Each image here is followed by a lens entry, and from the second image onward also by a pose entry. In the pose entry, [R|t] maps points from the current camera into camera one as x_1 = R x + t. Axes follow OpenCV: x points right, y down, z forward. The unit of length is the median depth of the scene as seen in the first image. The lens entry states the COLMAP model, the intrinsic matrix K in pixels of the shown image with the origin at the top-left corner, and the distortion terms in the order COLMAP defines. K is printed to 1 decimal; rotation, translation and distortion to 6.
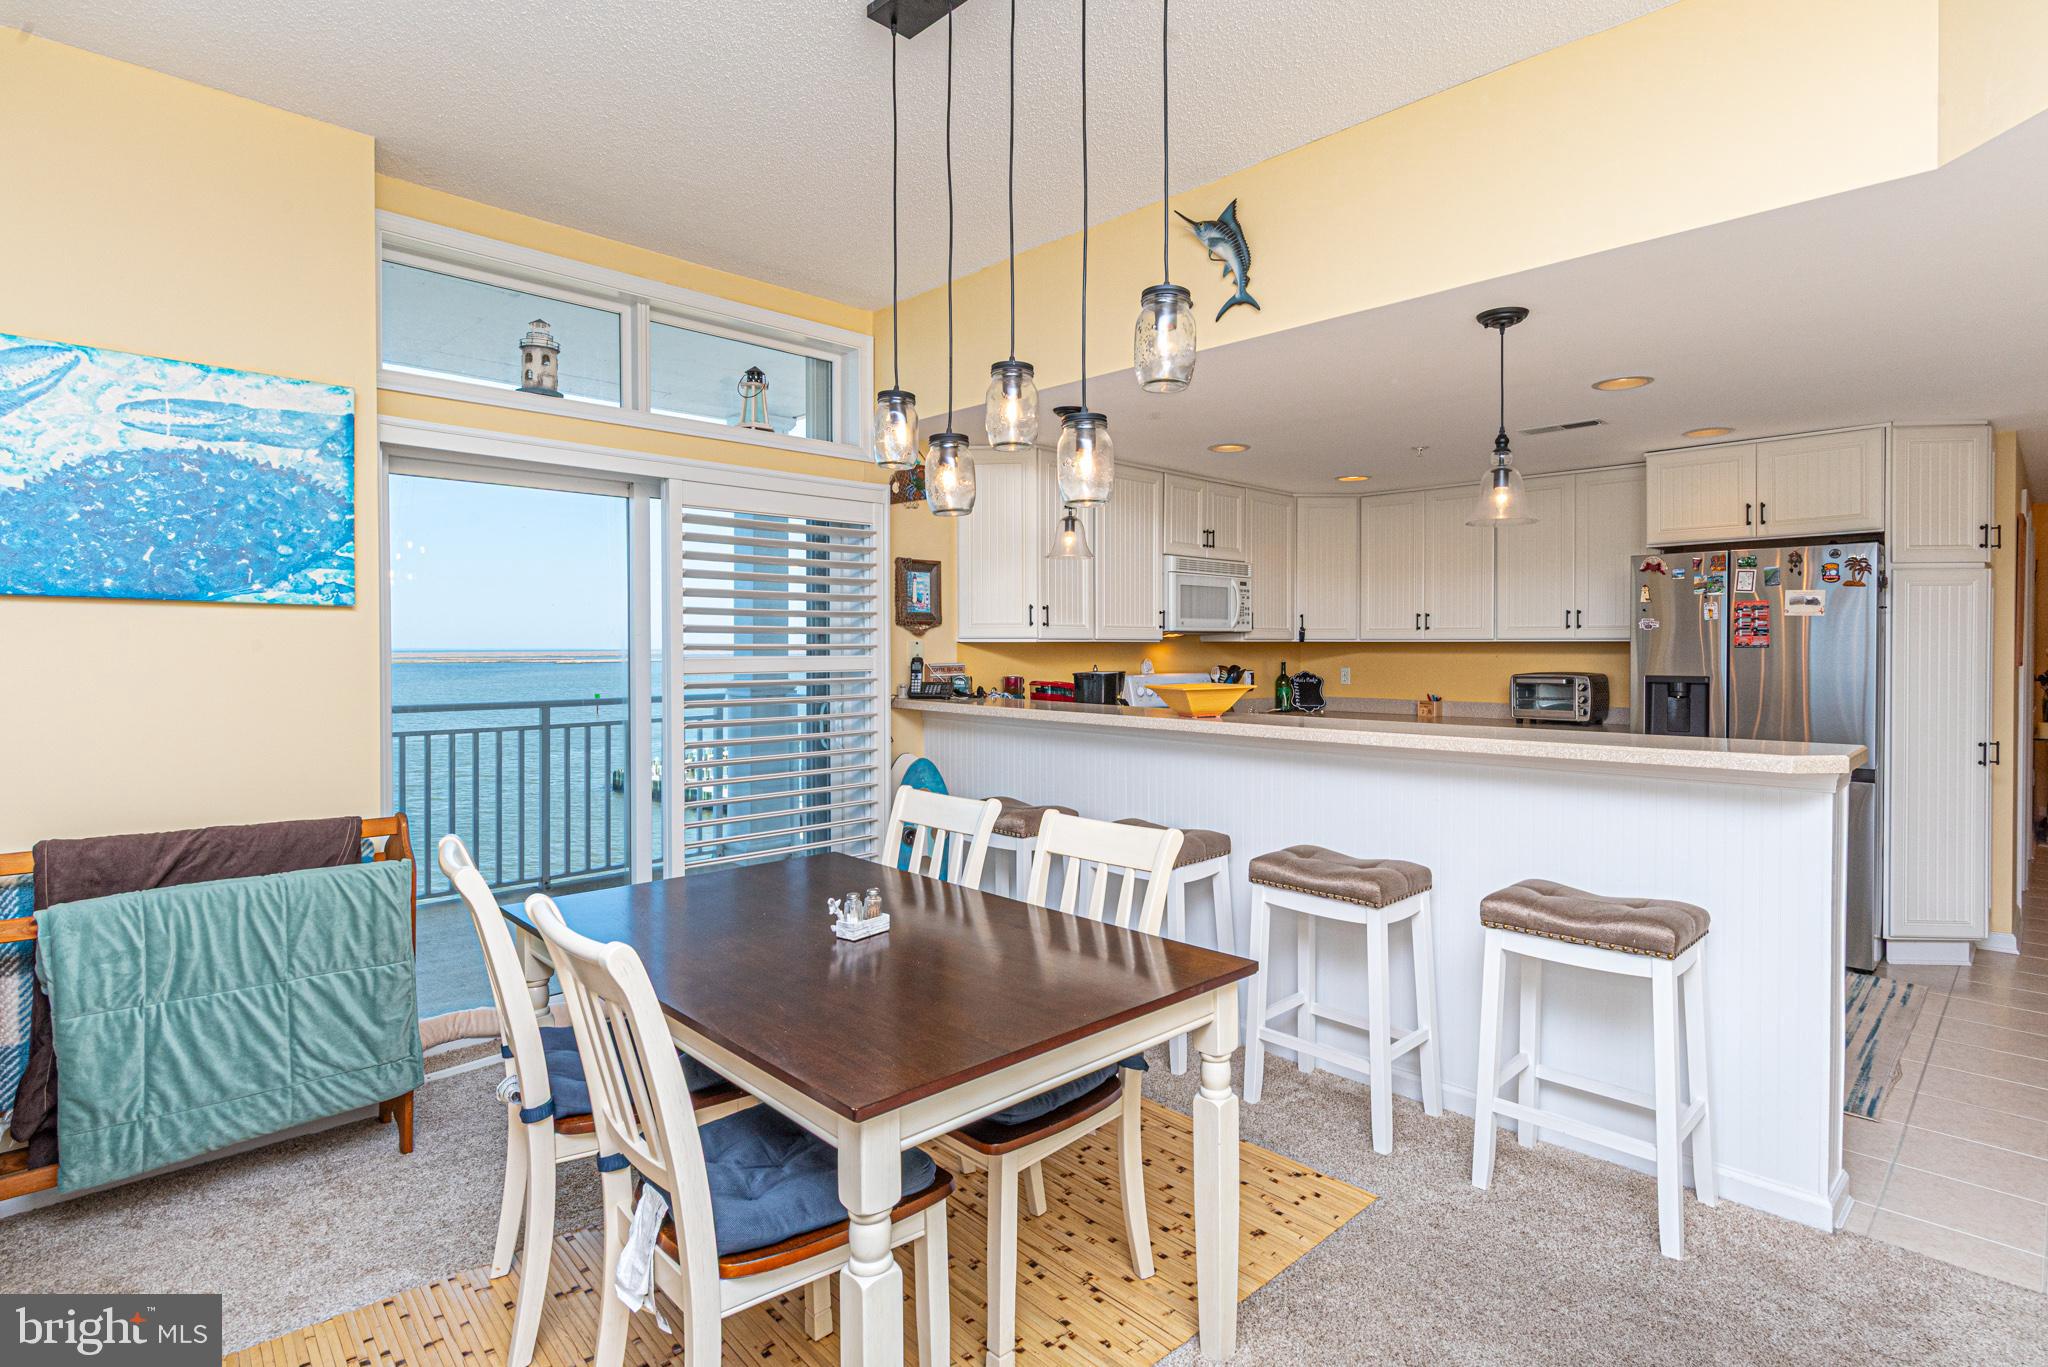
lens RADIAL K [[1019.9, 0, 1066.0], [0, 1019.9, 661.0], [0, 0, 1]] dist [0.004645, -0.001105]
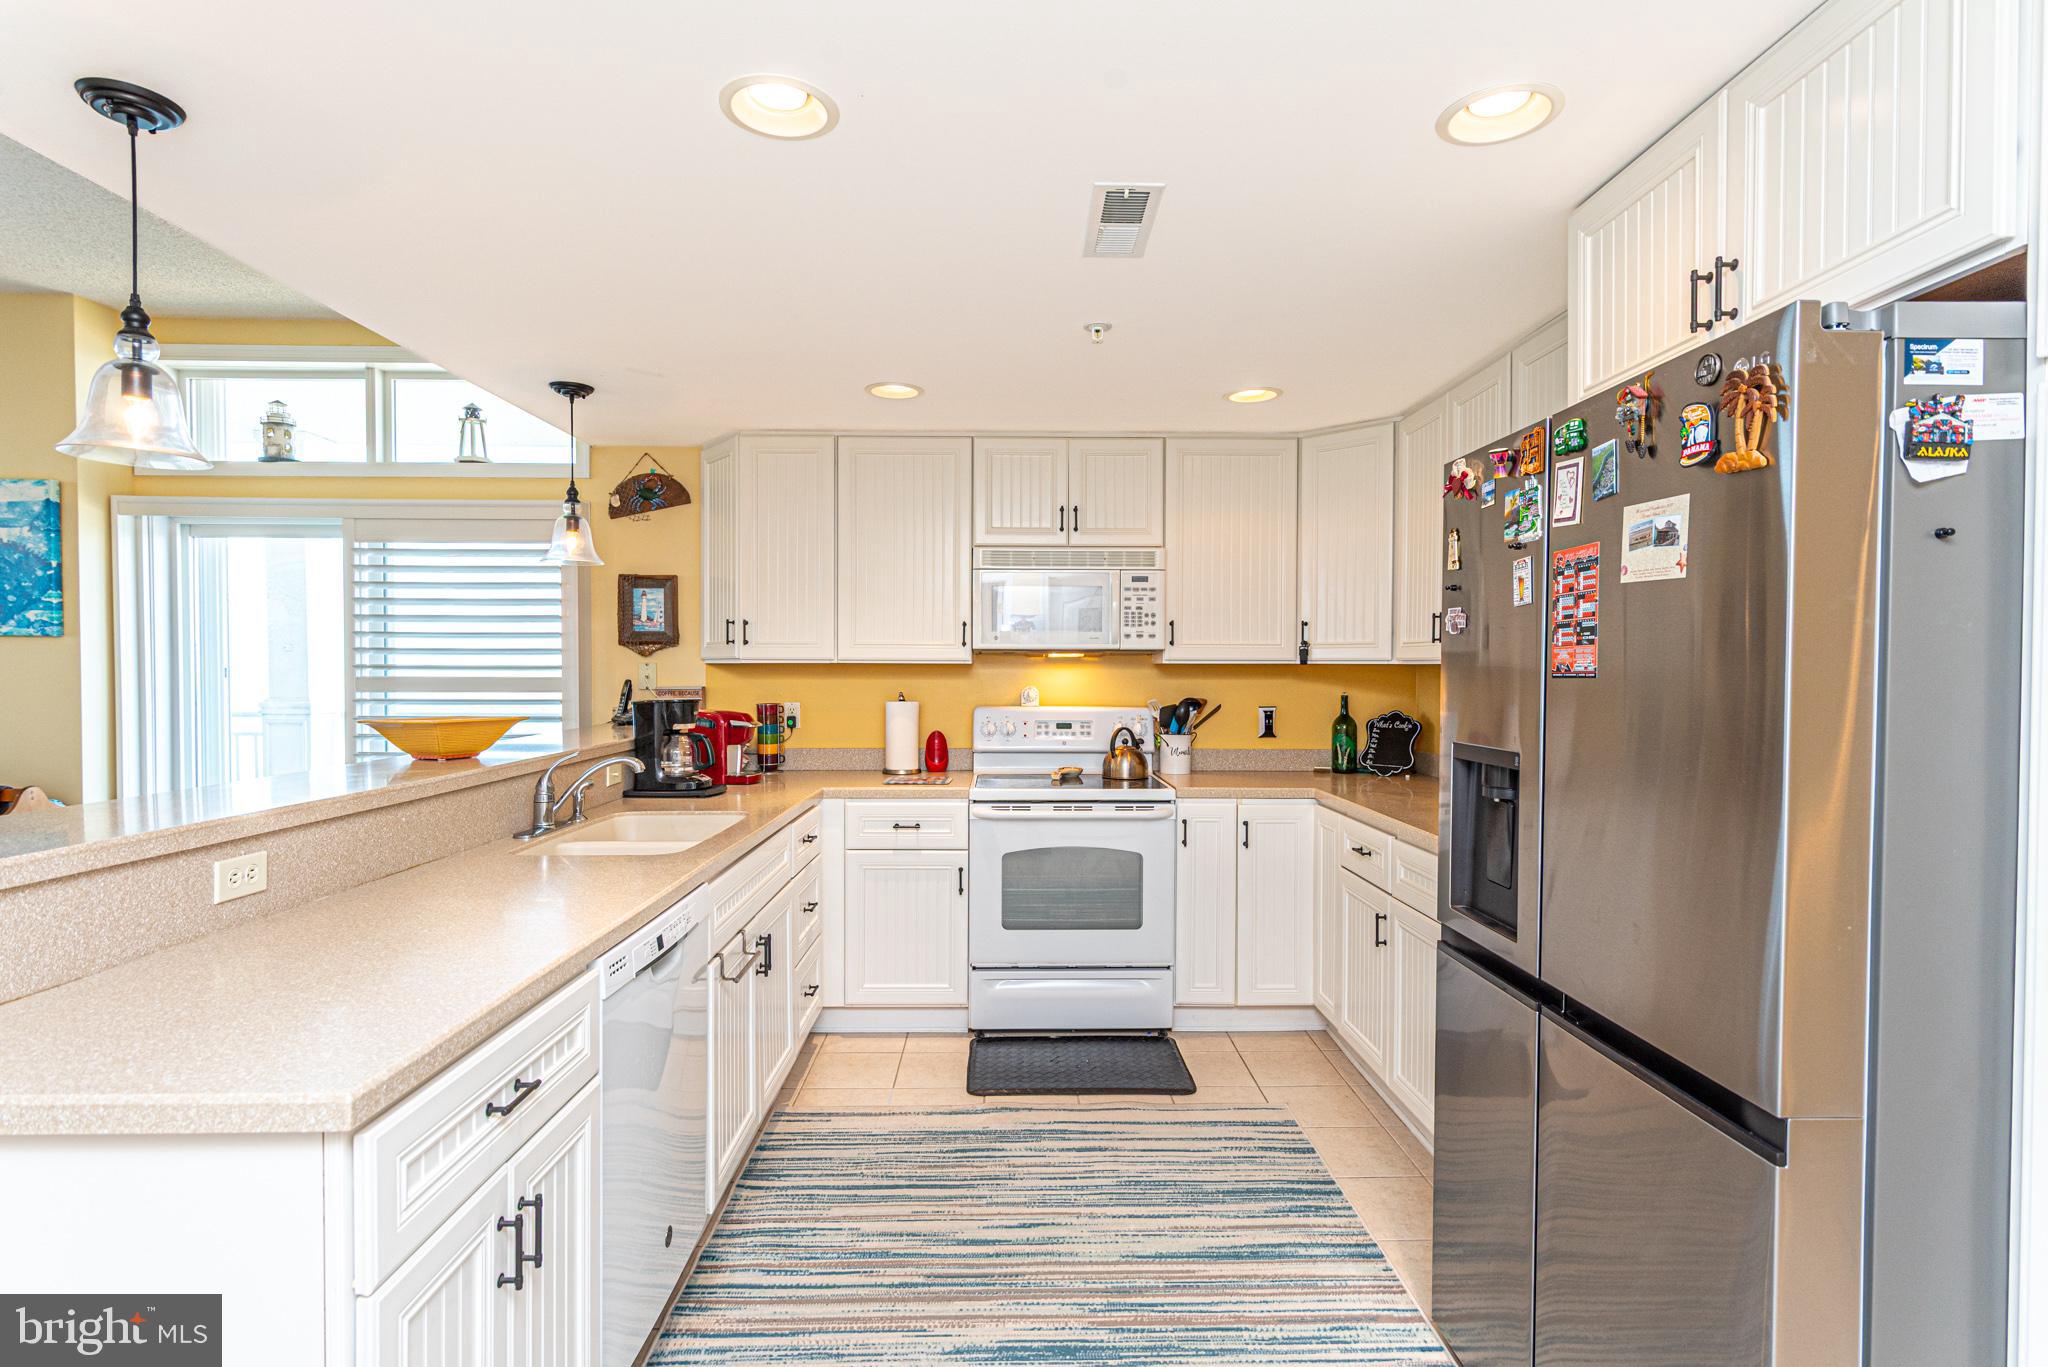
lens RADIAL K [[1019.9, 0, 1021.0], [0, 1019.9, 687.6], [0, 0, 1]] dist [0.004645, -0.001105]
pose [[0.706389, 0.015727, -0.707650, 0.828005], [-0.015780, 0.999855, 0.006469, -0.008565], [0.707648, 0.006597, 0.706534, 0.635749]]
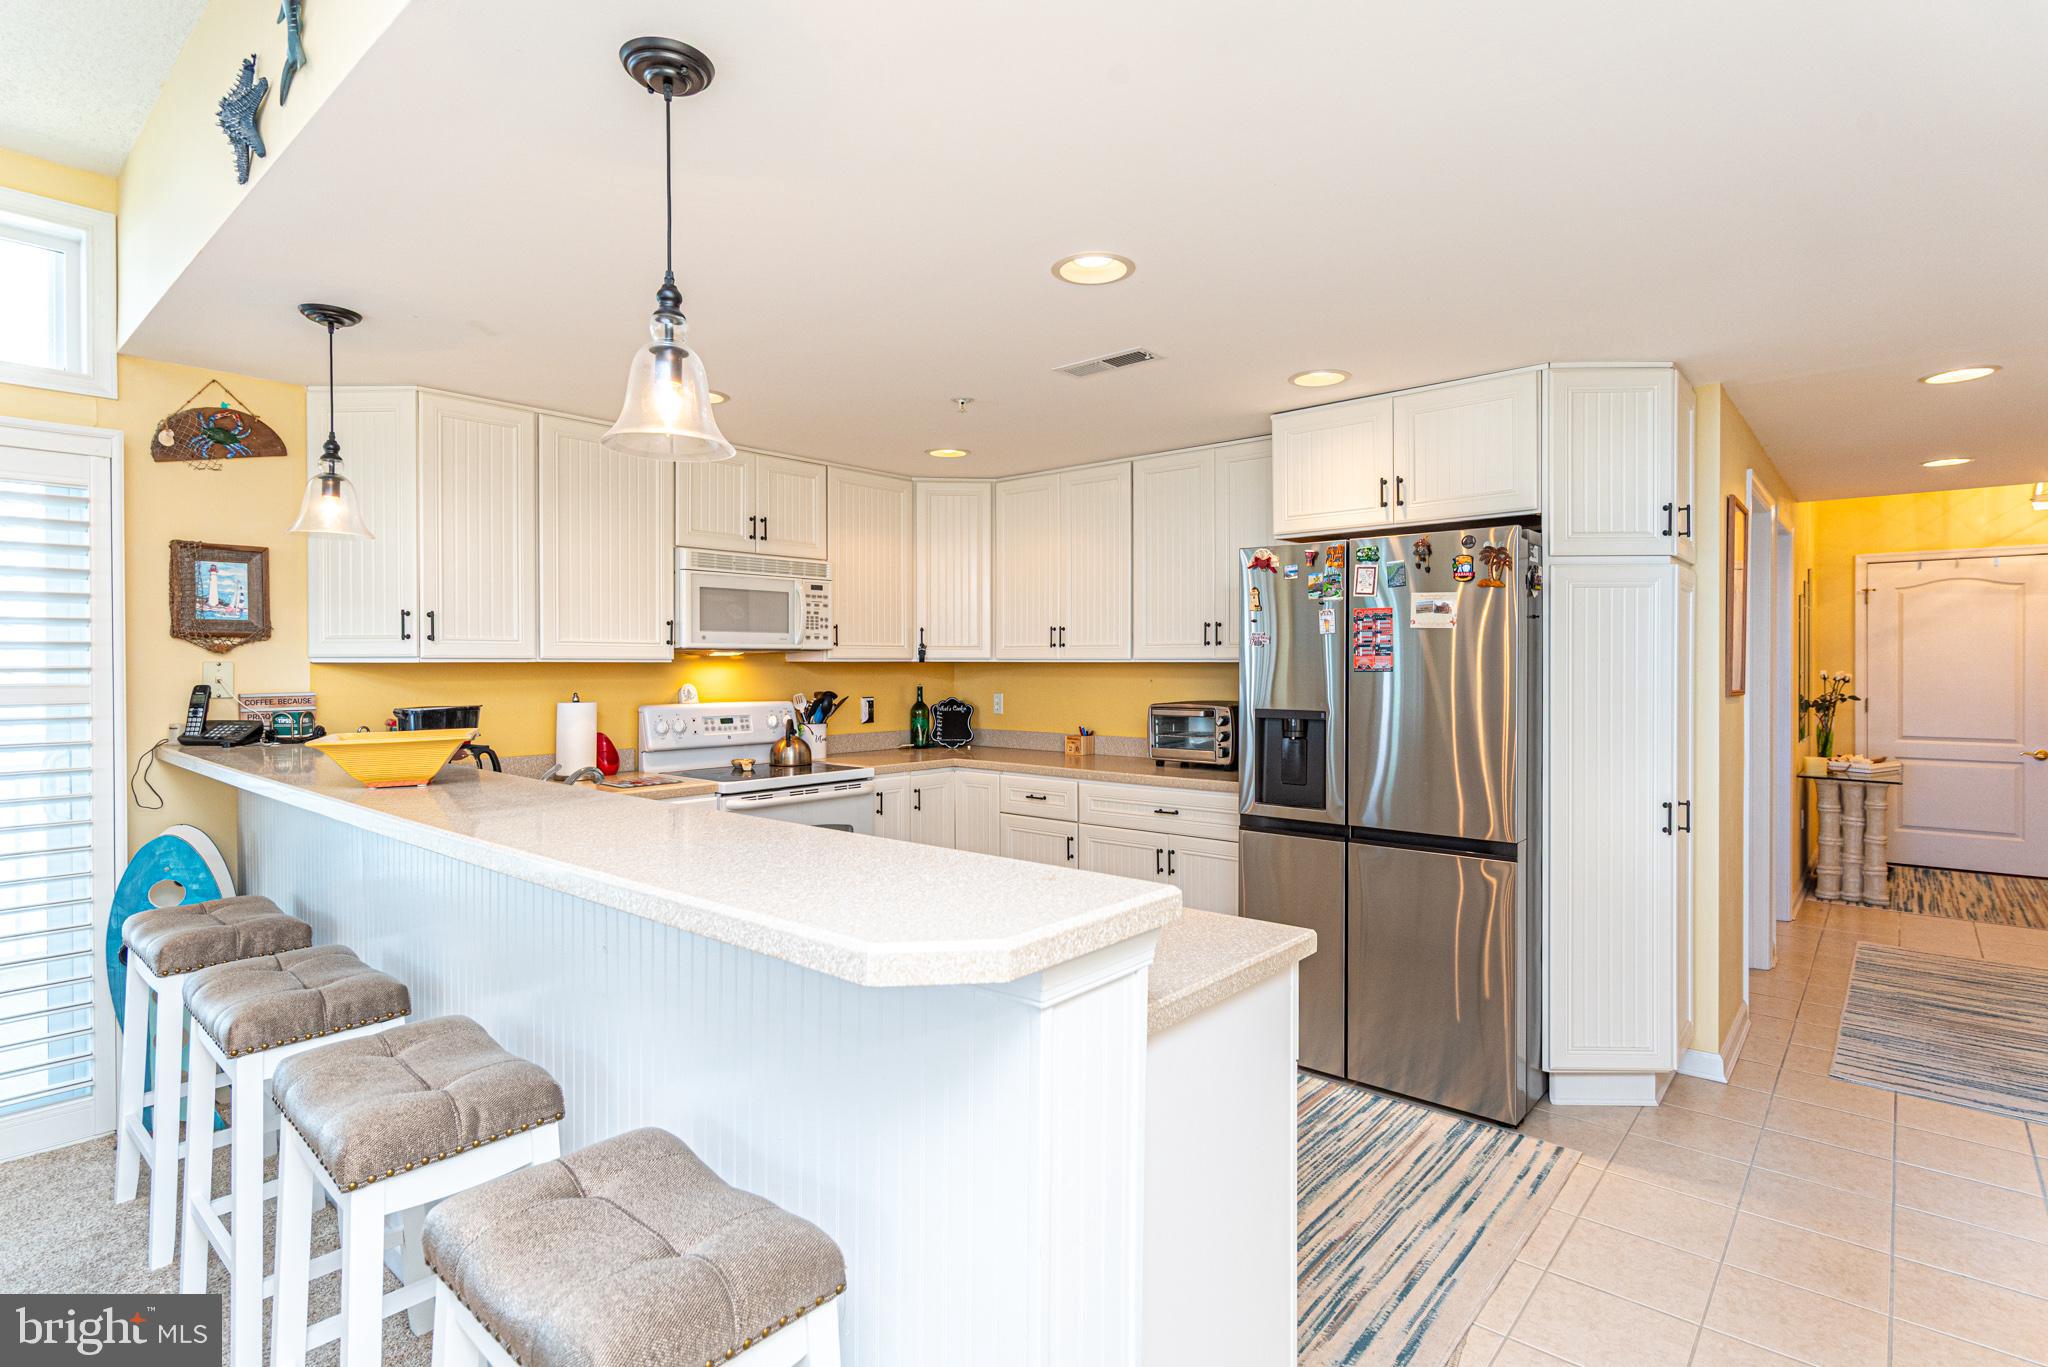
lens RADIAL K [[1019.9, 0, 1025.2], [0, 1019.9, 672.3], [0, 0, 1]] dist [0.004645, -0.001105]
pose [[0.998214, 0.000327, 0.059745, 0.393743], [0.000119, 0.999972, -0.007461, -0.007526], [-0.059746, 0.007455, 0.998186, 0.297901]]
